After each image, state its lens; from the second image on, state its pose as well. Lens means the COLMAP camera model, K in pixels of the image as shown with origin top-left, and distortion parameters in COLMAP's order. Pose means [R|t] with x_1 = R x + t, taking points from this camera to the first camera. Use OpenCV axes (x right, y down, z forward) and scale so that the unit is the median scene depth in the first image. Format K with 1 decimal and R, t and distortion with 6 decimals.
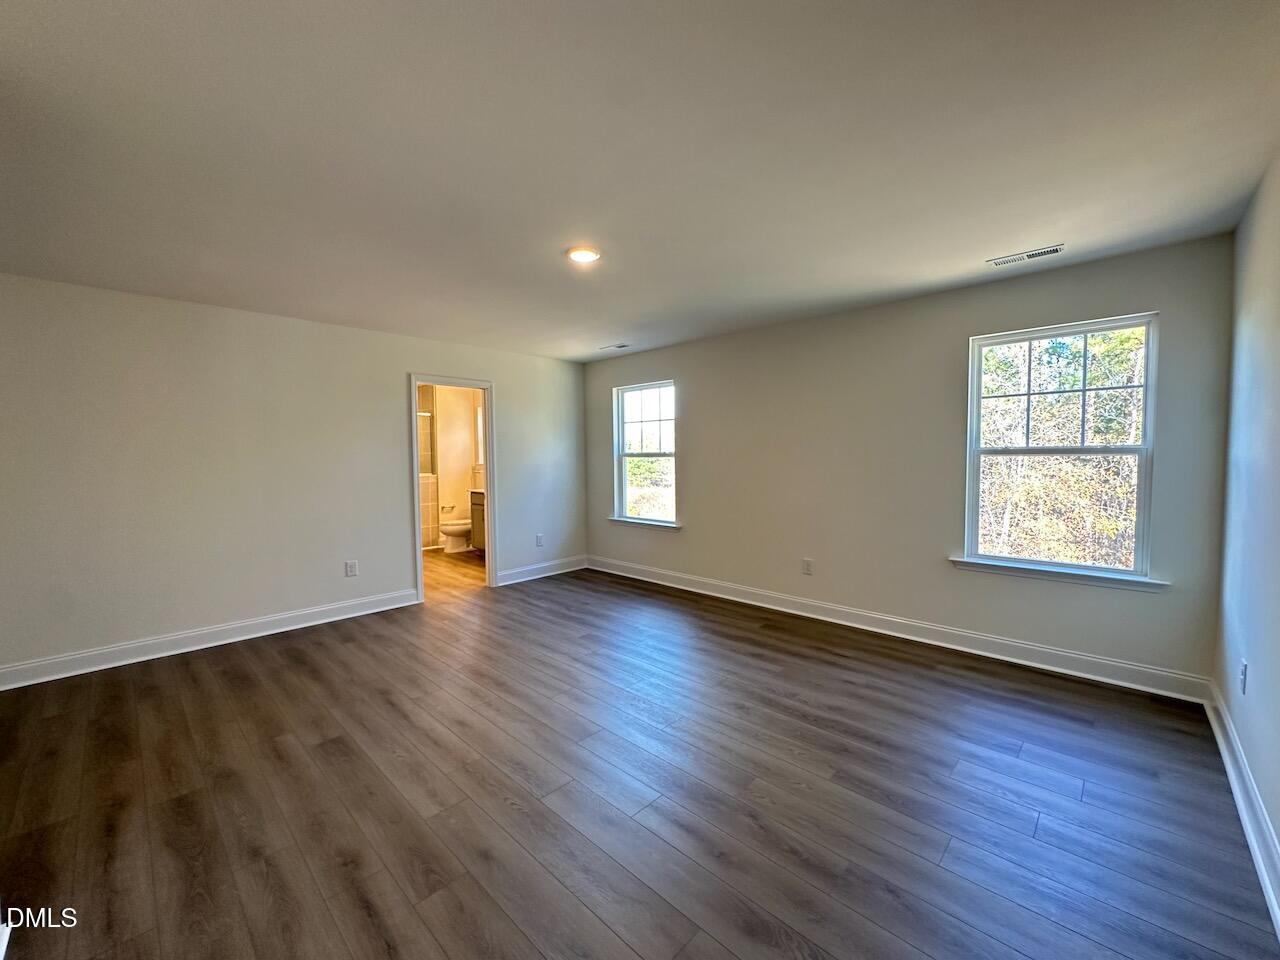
lens RADIAL K [[508.1, 0, 620.6], [0, 508.1, 481.1], [0, 0, 1]] dist [-0.001270, -0.000263]
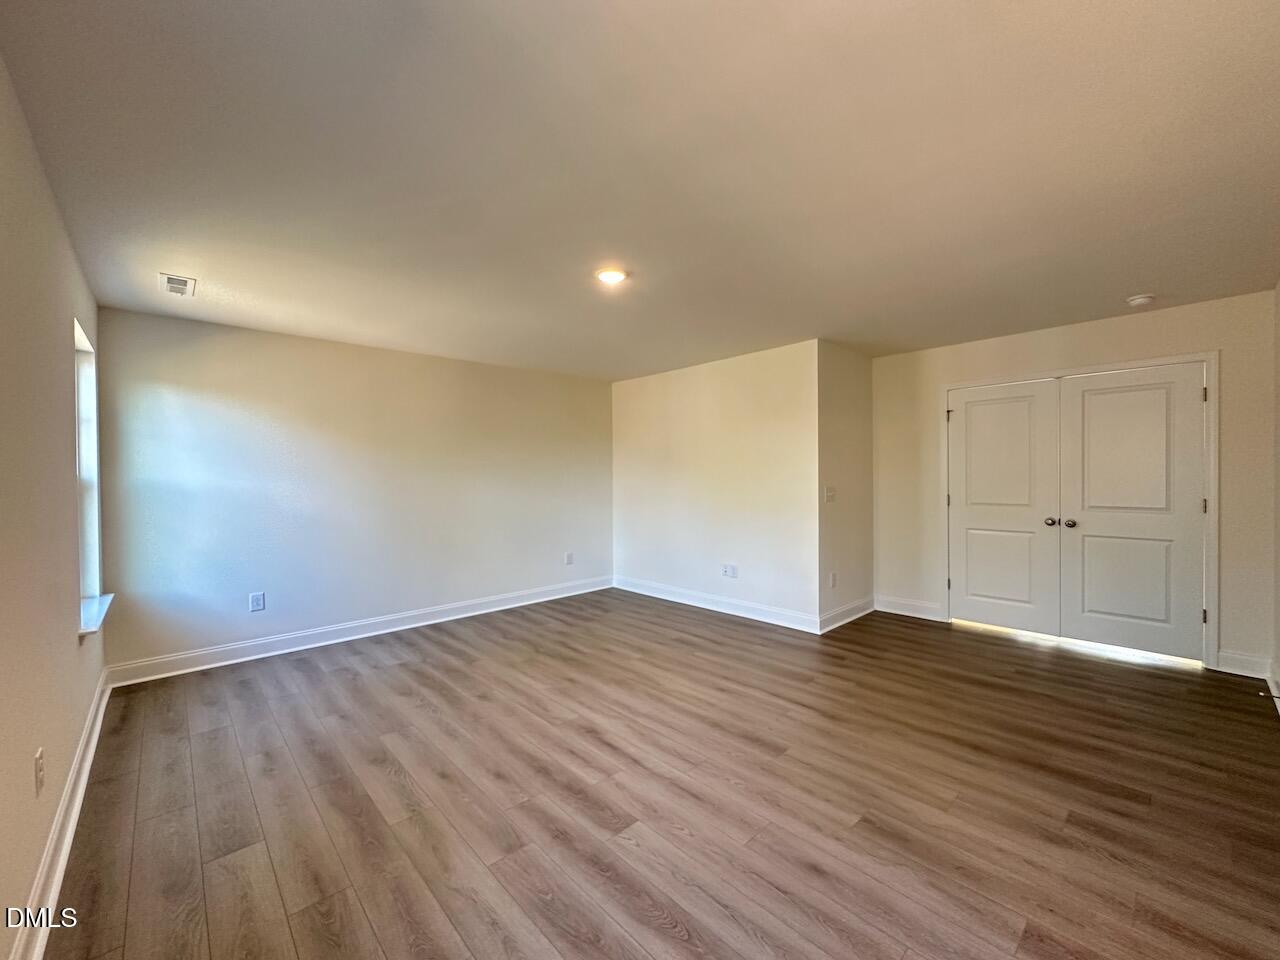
lens RADIAL K [[508.1, 0, 620.6], [0, 508.1, 481.1], [0, 0, 1]] dist [-0.001270, -0.000263]
pose [[-0.998415, 0.022080, 0.051770, -0.129292], [0.025333, 0.997689, 0.063046, -0.094734], [-0.050258, 0.064257, -0.996667, 1.938602]]
